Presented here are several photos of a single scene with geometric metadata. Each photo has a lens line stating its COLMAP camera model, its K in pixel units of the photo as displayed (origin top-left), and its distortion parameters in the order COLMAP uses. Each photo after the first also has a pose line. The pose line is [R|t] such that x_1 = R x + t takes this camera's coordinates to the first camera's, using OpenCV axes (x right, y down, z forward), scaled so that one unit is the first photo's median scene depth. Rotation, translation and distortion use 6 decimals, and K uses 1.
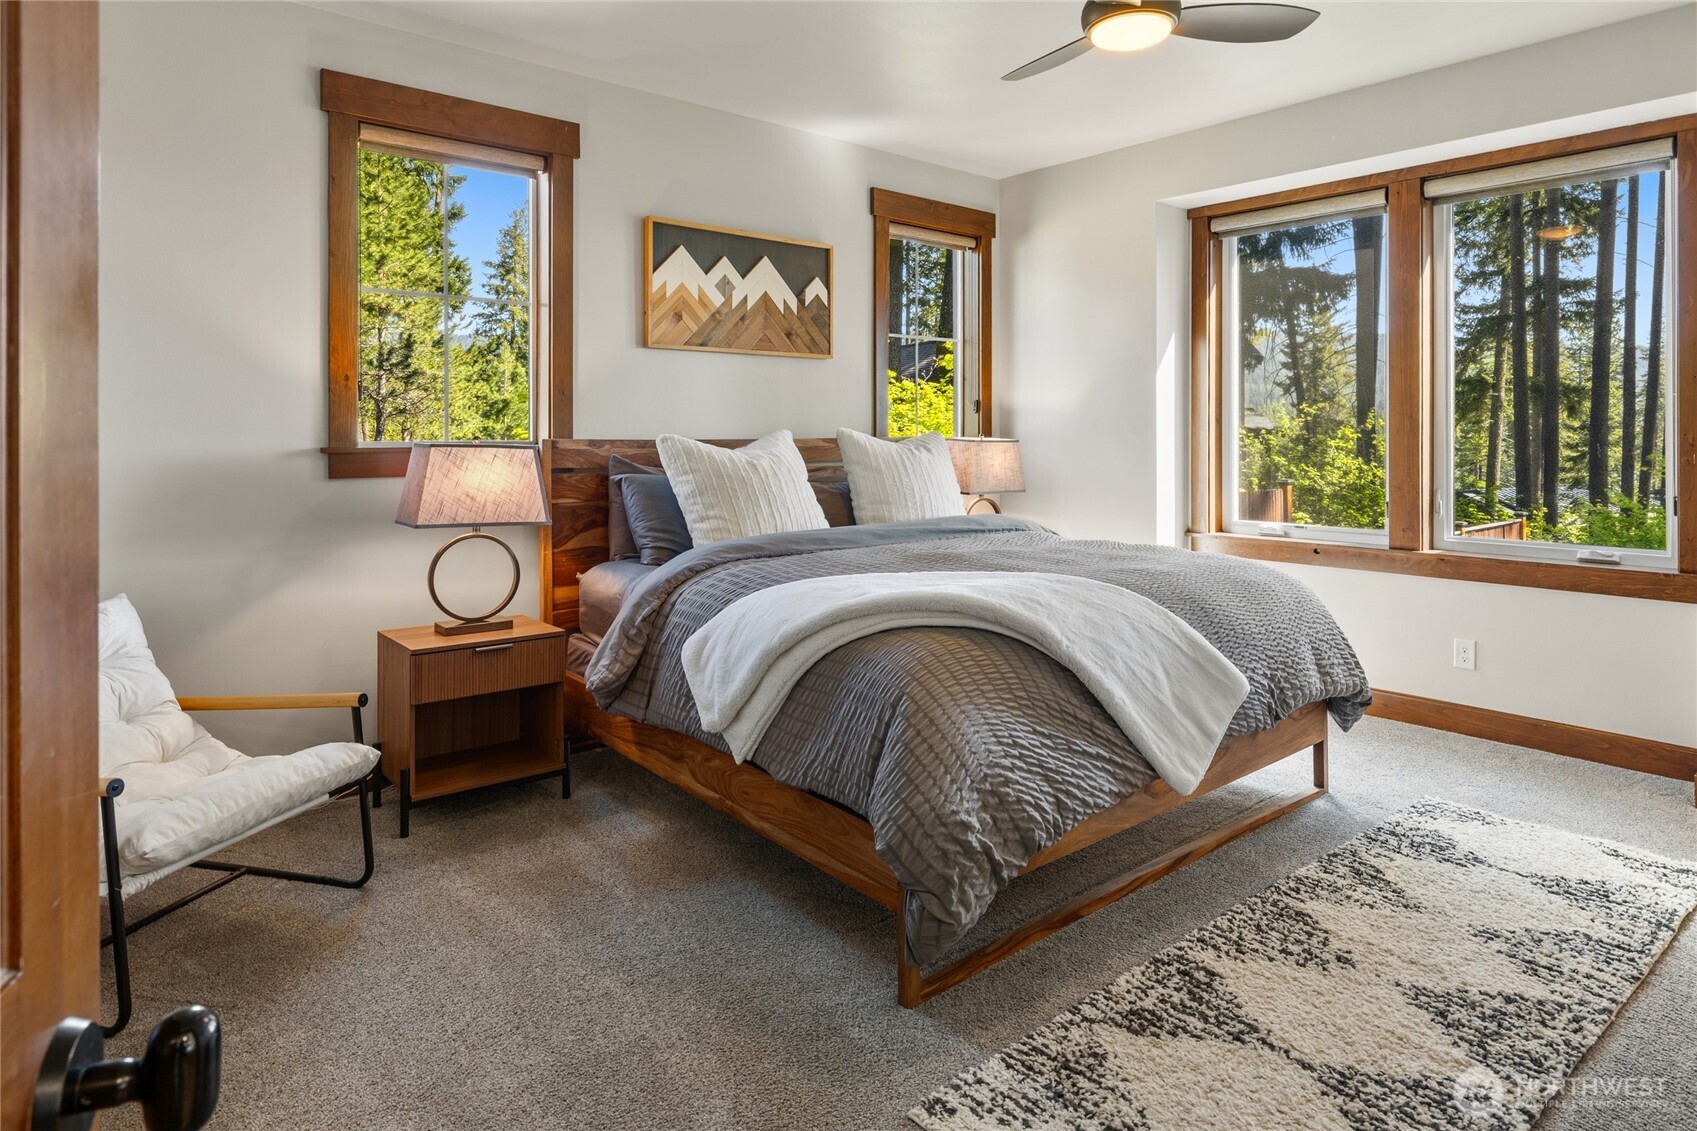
lens RADIAL K [[985.9, 0, 921.8], [0, 985.9, 436.0], [0, 0, 1]] dist [-0.000977, 0.000642]
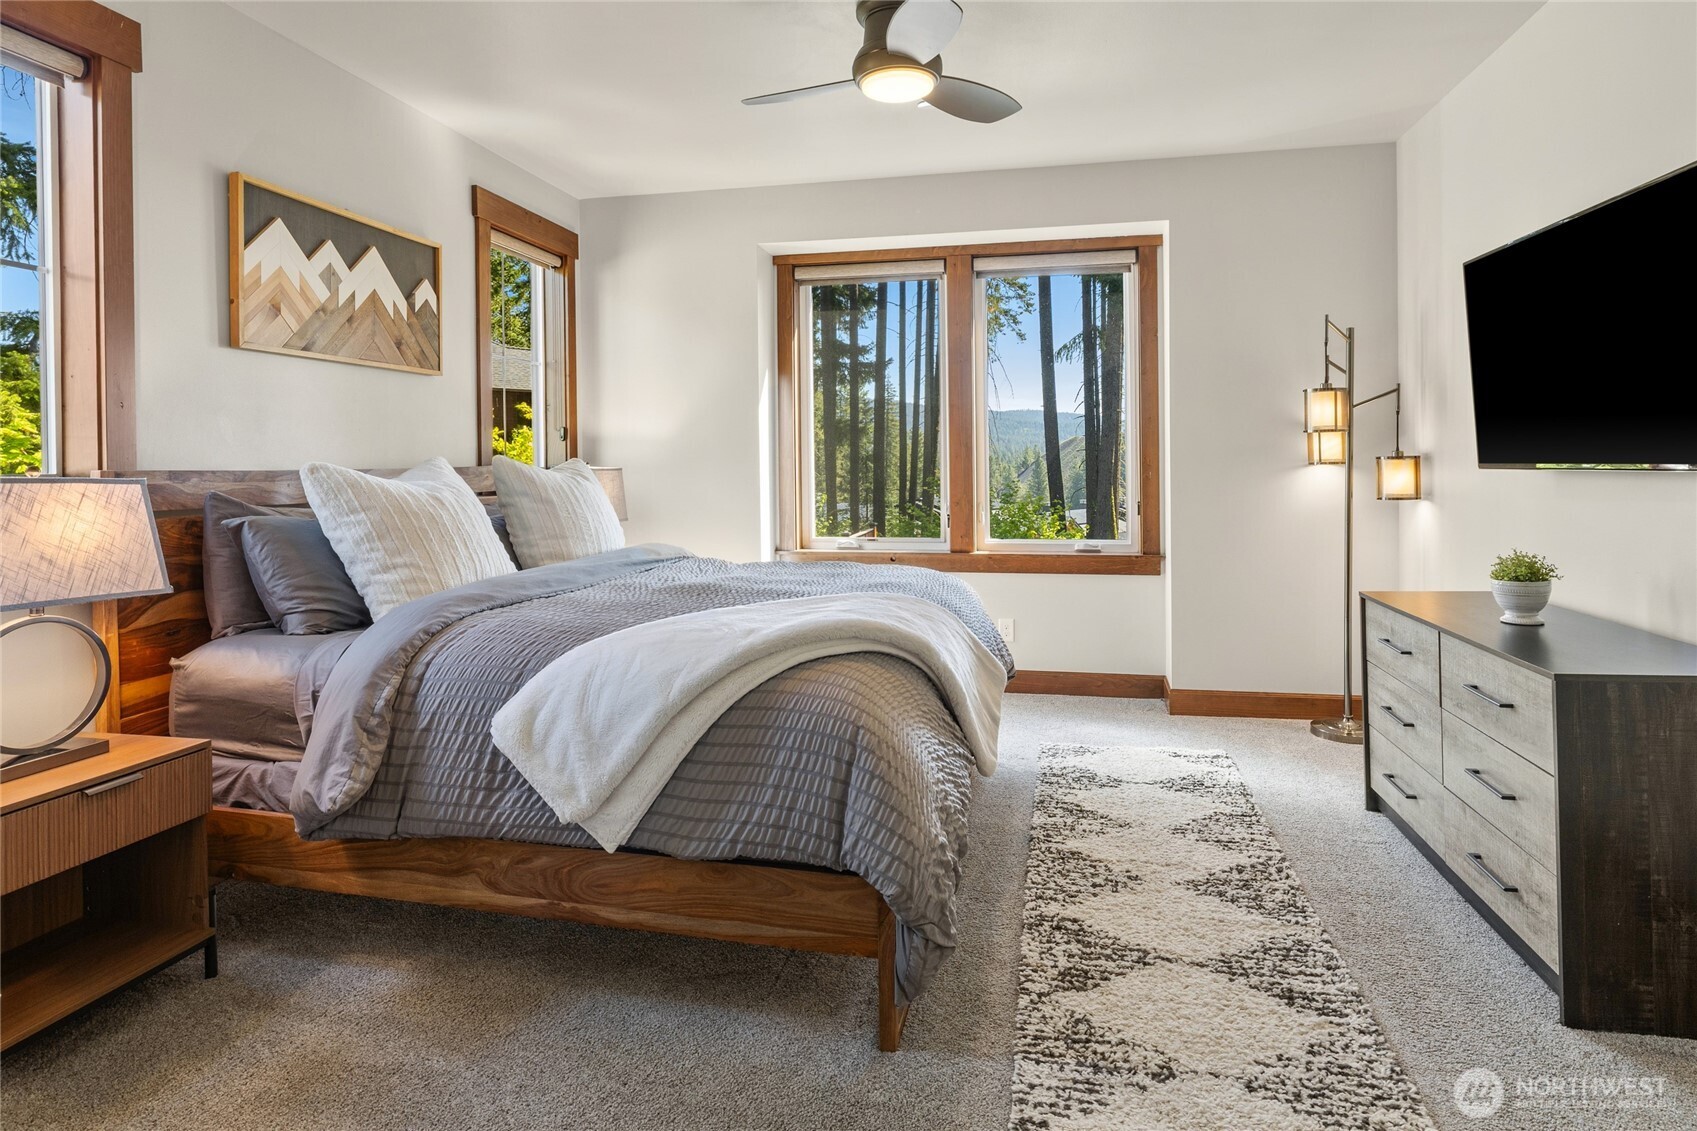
lens RADIAL K [[897.6, 0, 890.0], [0, 897.6, 466.5], [0, 0, 1]] dist [-0.006012, 0.002798]
pose [[0.805014, -0.009721, 0.593176, -0.304507], [0.010114, 0.999945, 0.002660, 0.004030], [-0.593169, 0.003858, 0.805068, 0.169725]]
